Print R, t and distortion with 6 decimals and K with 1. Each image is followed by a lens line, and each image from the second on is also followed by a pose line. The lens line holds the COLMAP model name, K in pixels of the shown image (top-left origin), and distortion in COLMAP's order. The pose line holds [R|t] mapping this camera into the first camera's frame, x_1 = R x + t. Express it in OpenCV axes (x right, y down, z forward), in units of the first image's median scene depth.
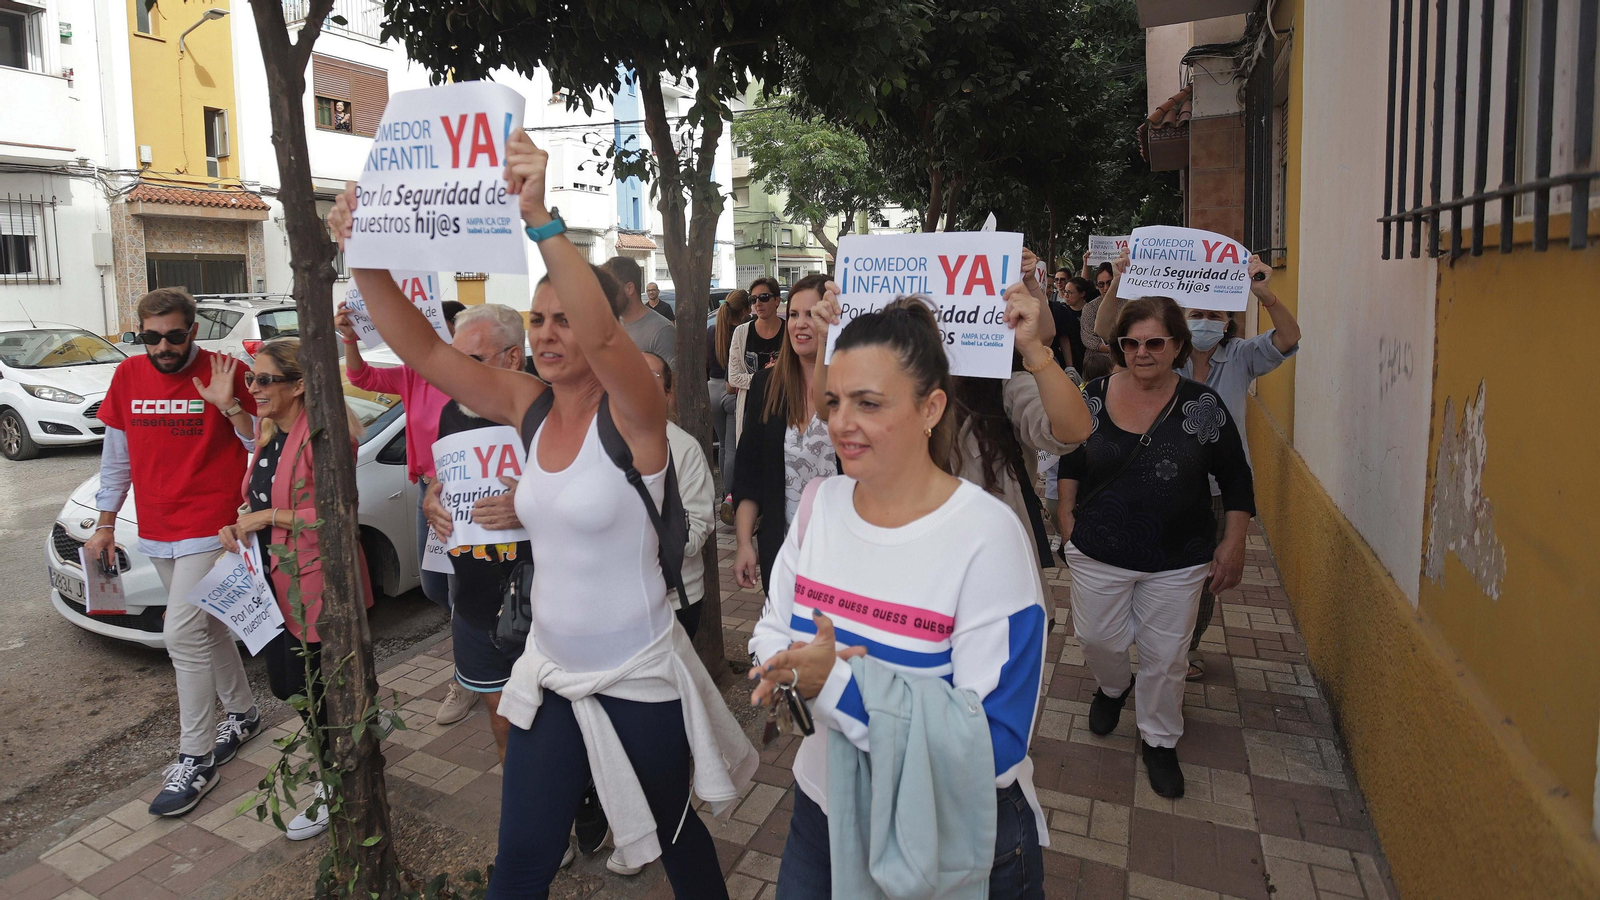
lens RADIAL K [[865.5, 0, 695.8], [0, 865.5, 368.1], [0, 0, 1]] dist [-0.060791, 0.025472]
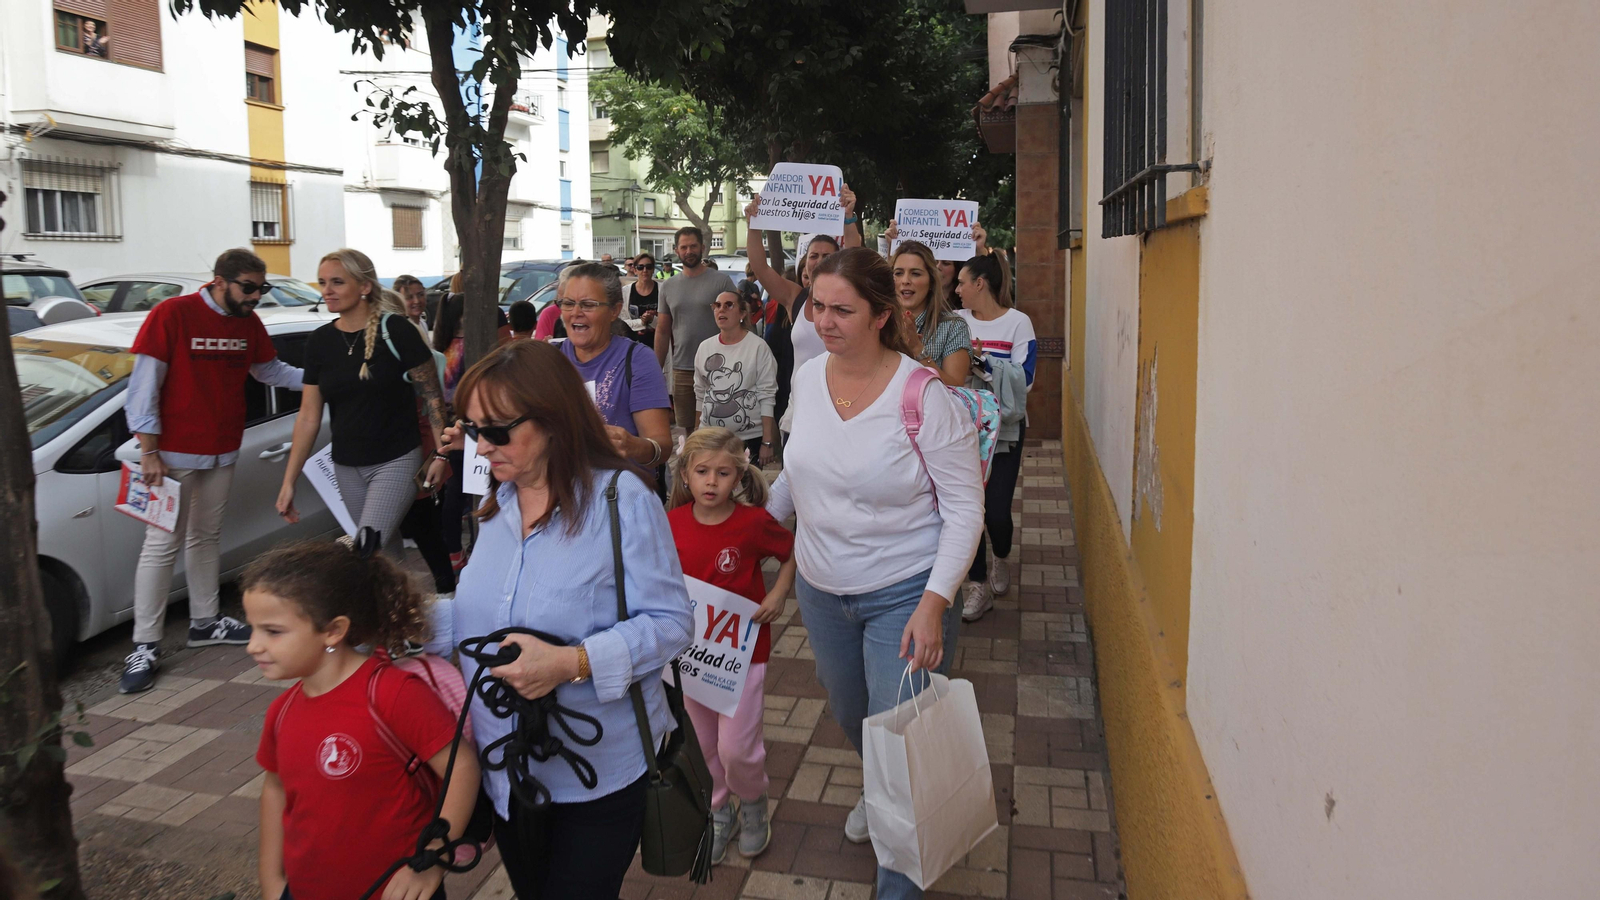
lens RADIAL K [[929.7, 0, 800.8], [0, 929.7, 348.8], [0, 0, 1]] dist [-0.066732, 0.041973]
pose [[0.965183, -0.002325, 0.261566, 0.070322], [0.002278, 0.999997, 0.000483, 0.010475], [-0.261566, 0.000130, 0.965185, -0.052584]]
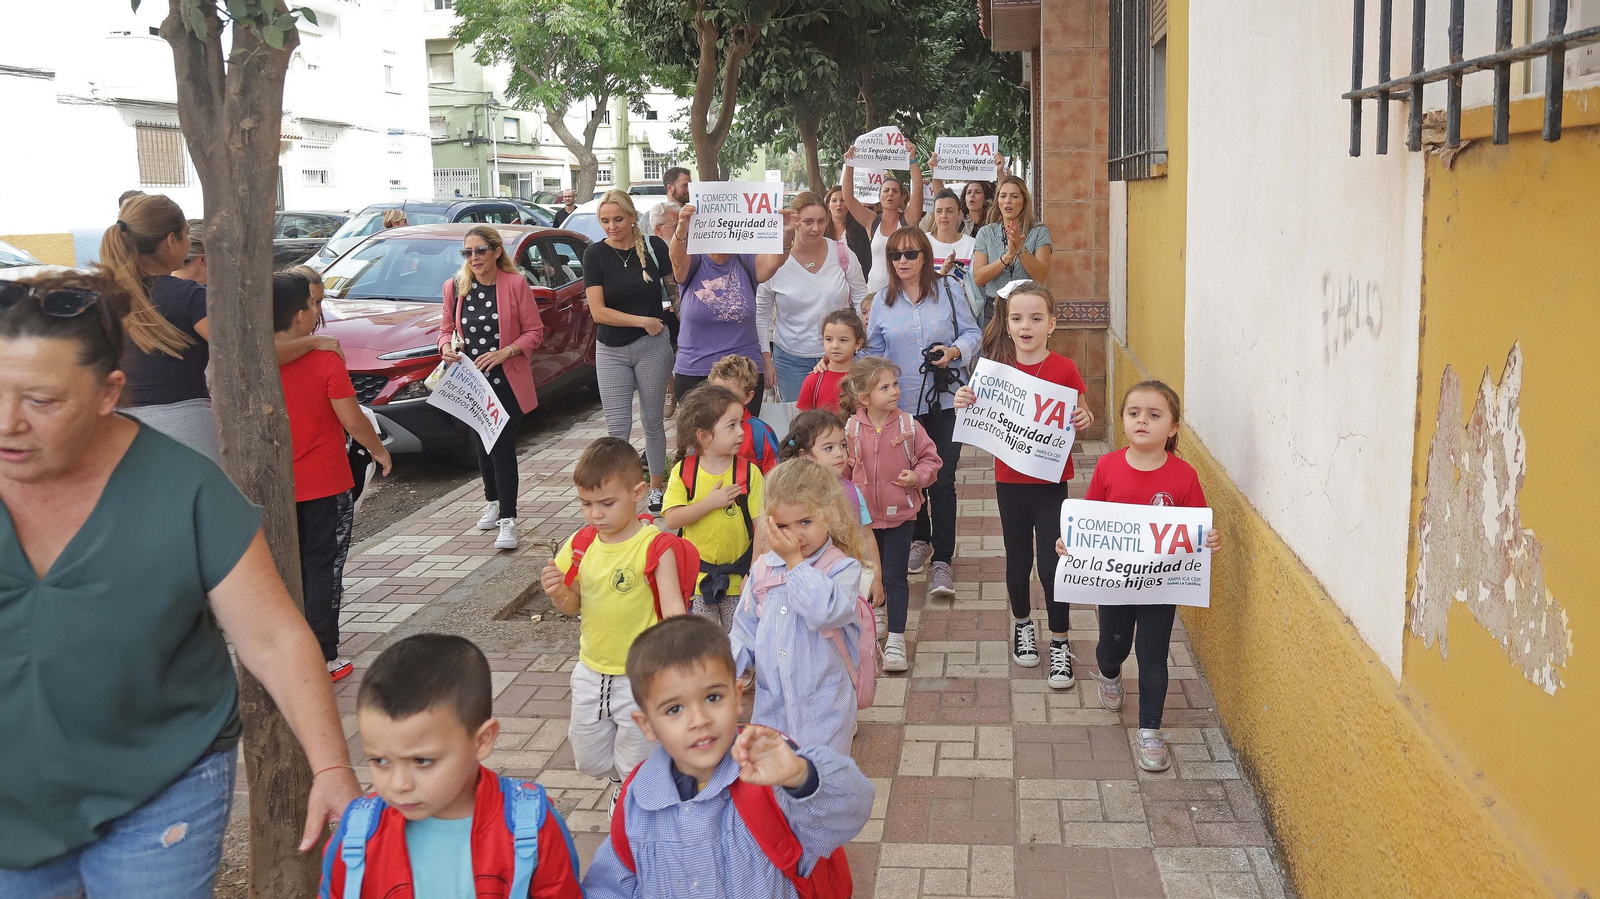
lens RADIAL K [[1193.8, 0, 880.4], [0, 1193.8, 330.1], [0, 0, 1]] dist [-0.050057, 0.061769]
pose [[0.920319, -0.026008, 0.390304, 0.075668], [0.021014, 0.999634, 0.017060, -0.011126], [-0.390604, -0.007498, 0.920528, 0.188964]]
